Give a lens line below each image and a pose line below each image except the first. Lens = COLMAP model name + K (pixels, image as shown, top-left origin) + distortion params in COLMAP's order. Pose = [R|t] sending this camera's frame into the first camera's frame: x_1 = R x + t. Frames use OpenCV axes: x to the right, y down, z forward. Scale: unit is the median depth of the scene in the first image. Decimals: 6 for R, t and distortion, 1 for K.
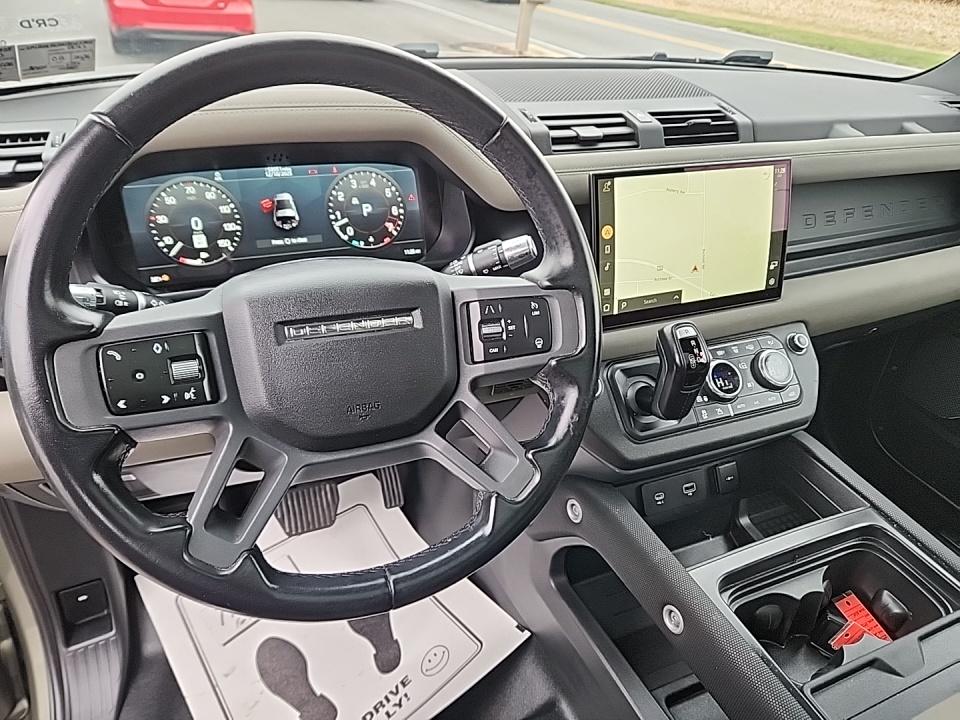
lens RADIAL K [[650.3, 0, 478.6], [0, 650.3, 359.8], [0, 0, 1]] dist [0.030604, -0.003988]
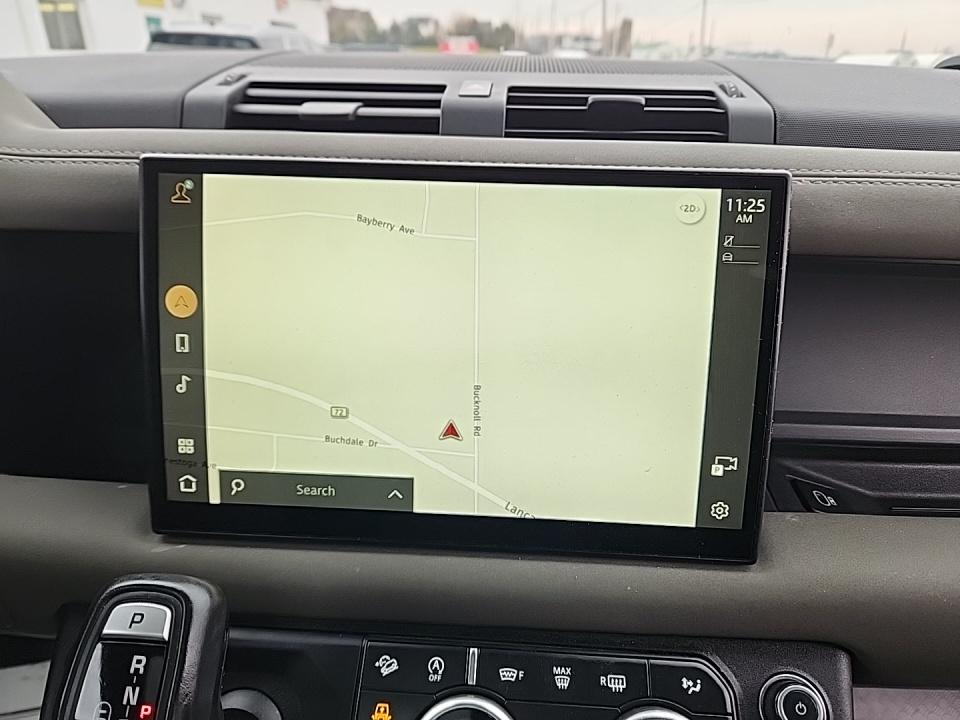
lens RADIAL K [[650.3, 0, 481.6], [0, 650.3, 360.3], [0, 0, 1]] dist [0.030604, -0.003988]
pose [[0.893269, 0.139434, -0.427351, 0.516902], [-0.207612, 0.971178, -0.117089, -0.142443], [0.398707, 0.193315, 0.896472, 0.672981]]
